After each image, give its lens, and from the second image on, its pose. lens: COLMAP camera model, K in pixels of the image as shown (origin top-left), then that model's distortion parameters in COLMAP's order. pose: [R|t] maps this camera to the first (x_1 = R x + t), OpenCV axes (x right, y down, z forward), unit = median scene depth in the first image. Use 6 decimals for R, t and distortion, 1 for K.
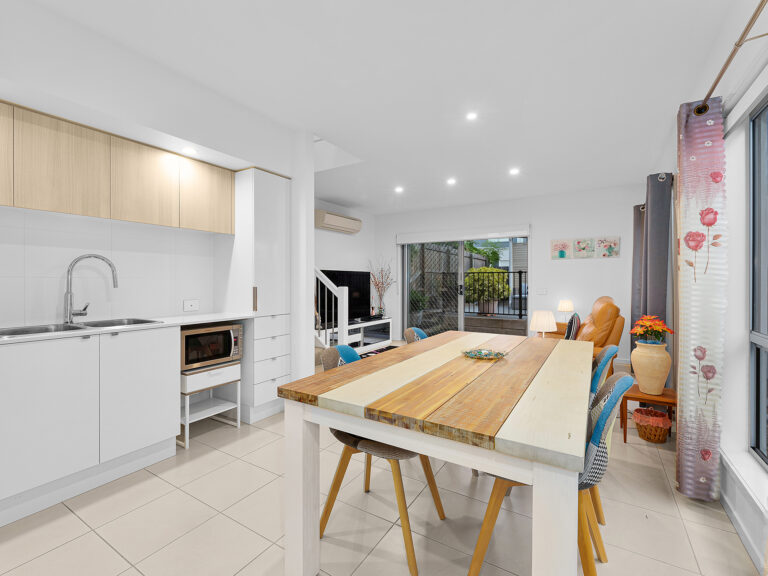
lens RADIAL K [[350.5, 0, 384.0], [0, 350.5, 288.0], [0, 0, 1]] dist [0.024727, -0.000264]
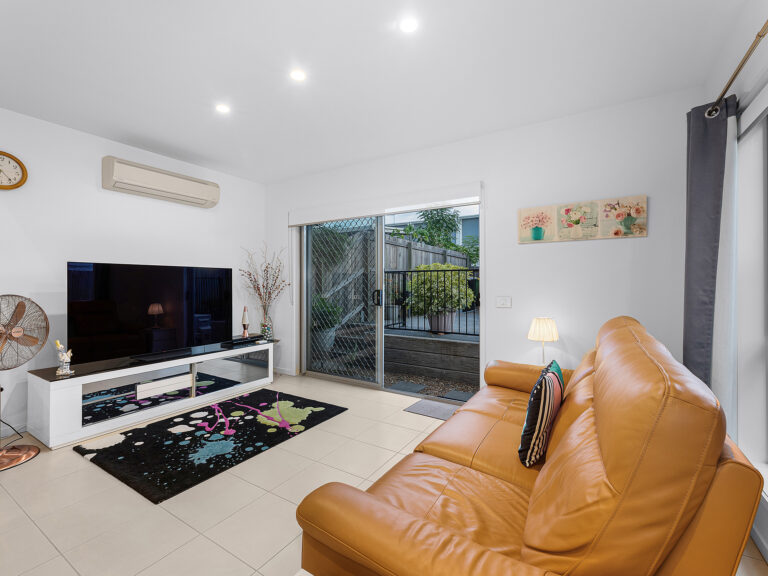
lens RADIAL K [[350.5, 0, 384.0], [0, 350.5, 288.0], [0, 0, 1]] dist [0.024727, -0.000264]
pose [[0.999833, 0.001942, -0.018180, 0.233165], [-0.002120, 0.999950, -0.009733, -0.005561], [0.018161, 0.009770, 0.999787, 0.381039]]
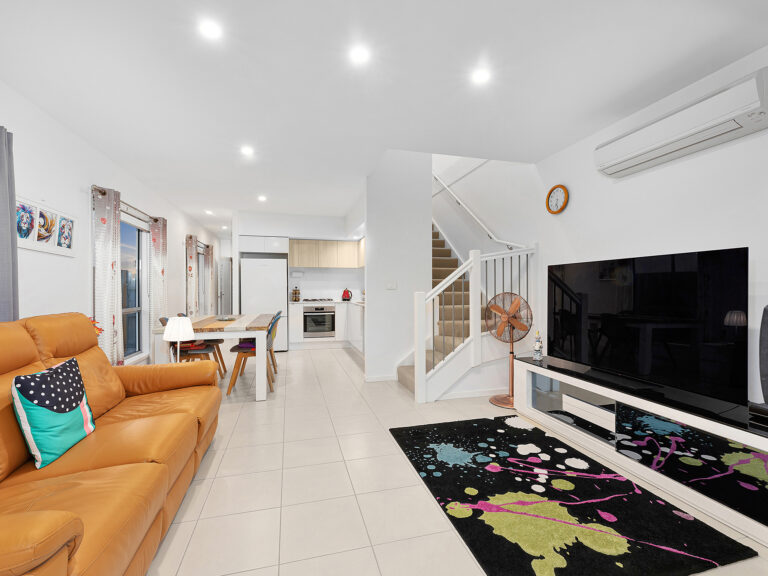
lens RADIAL K [[350.5, 0, 384.0], [0, 350.5, 288.0], [0, 0, 1]] dist [0.024727, -0.000264]
pose [[-0.708192, 0.003075, -0.706013, 0.359657], [-0.005481, 0.999936, 0.009854, -0.013979], [0.705999, 0.010848, -0.708130, 0.981467]]
